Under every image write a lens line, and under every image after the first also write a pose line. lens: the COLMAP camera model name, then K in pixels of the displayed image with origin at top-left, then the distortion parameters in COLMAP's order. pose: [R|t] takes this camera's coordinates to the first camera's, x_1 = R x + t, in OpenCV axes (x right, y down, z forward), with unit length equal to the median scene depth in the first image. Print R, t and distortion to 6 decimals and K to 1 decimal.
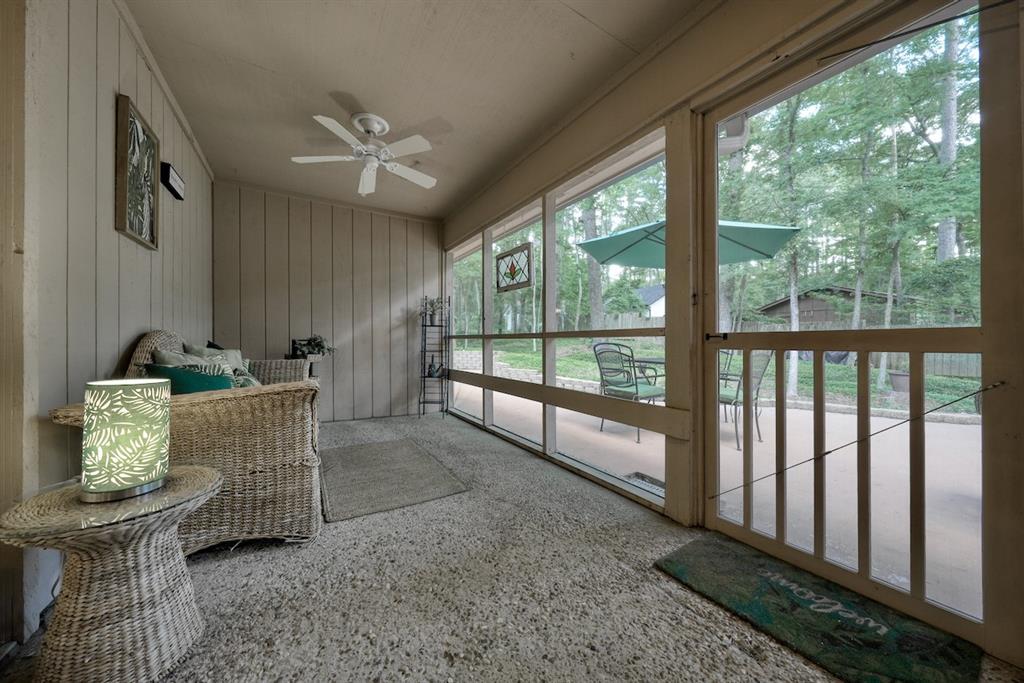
lens RADIAL K [[345.3, 0, 509.3], [0, 345.3, 338.9], [0, 0, 1]] dist [0.000215, -0.000137]
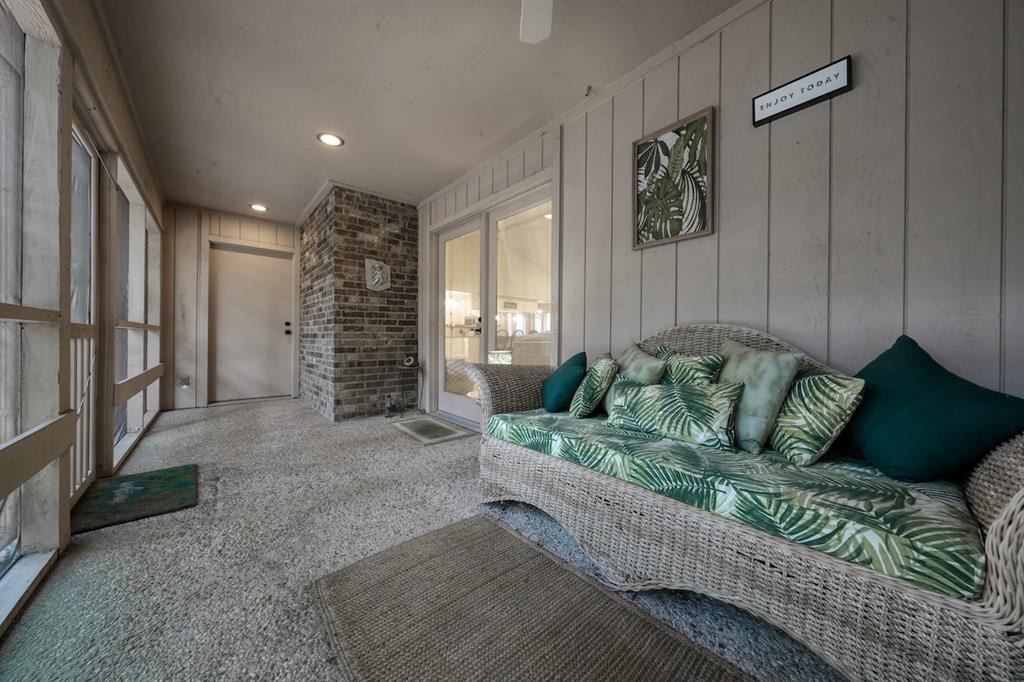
lens RADIAL K [[345.3, 0, 513.1], [0, 345.3, 335.9], [0, 0, 1]] dist [0.000215, -0.000137]
pose [[-0.985090, -0.005800, -0.171944, -0.497131], [-0.006178, 0.999980, 0.001663, 0.007993], [0.171931, 0.002701, -0.985105, 2.326472]]
